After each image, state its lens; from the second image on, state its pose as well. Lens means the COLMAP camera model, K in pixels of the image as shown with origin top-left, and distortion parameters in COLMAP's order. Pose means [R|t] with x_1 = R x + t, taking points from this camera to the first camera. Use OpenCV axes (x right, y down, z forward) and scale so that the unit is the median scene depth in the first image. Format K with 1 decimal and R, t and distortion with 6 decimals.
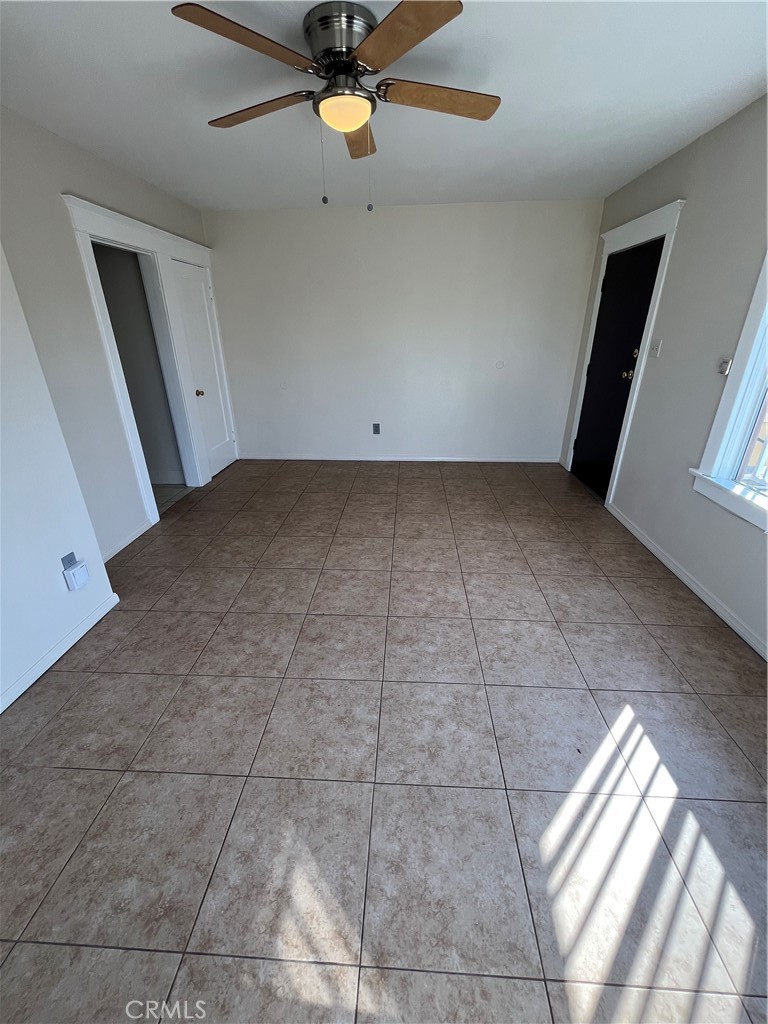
lens RADIAL K [[409.3, 0, 388.2], [0, 409.3, 514.9], [0, 0, 1]] dist [0.004207, 0.000220]
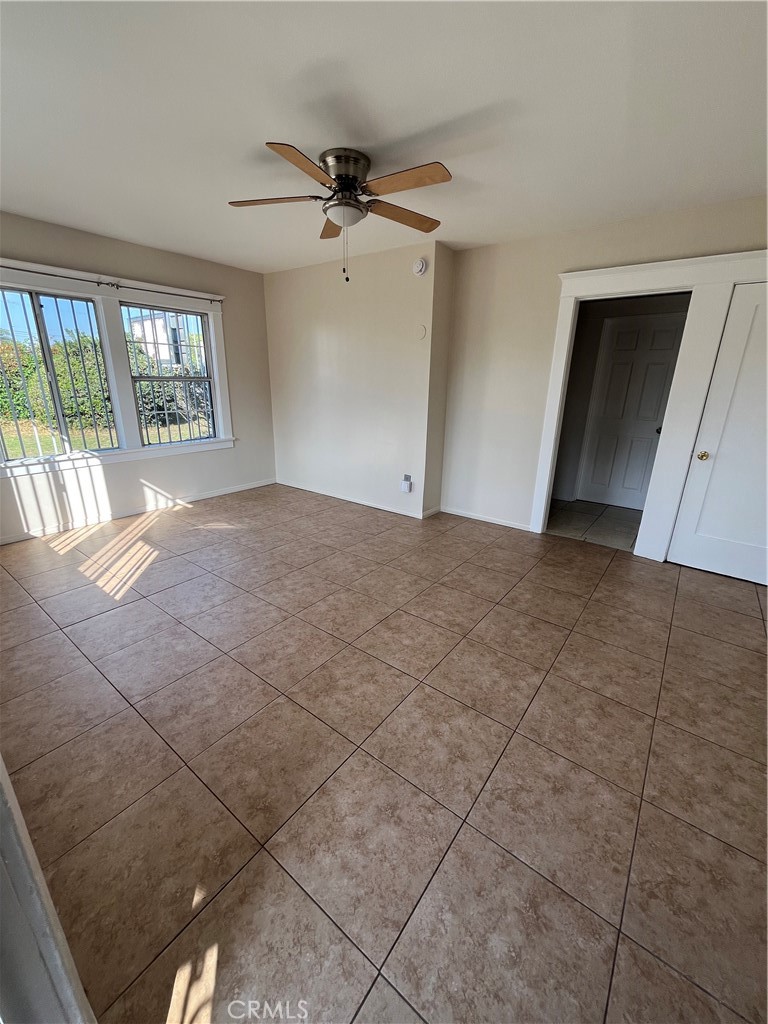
lens RADIAL K [[413.6, 0, 387.6], [0, 413.6, 509.6], [0, 0, 1]] dist [0.000976, 0.000257]
pose [[-0.559875, 0.248493, -0.790438, 1.044903], [-0.364329, 0.782971, 0.504203, -0.845226], [0.744181, 0.570270, -0.347833, 1.892132]]
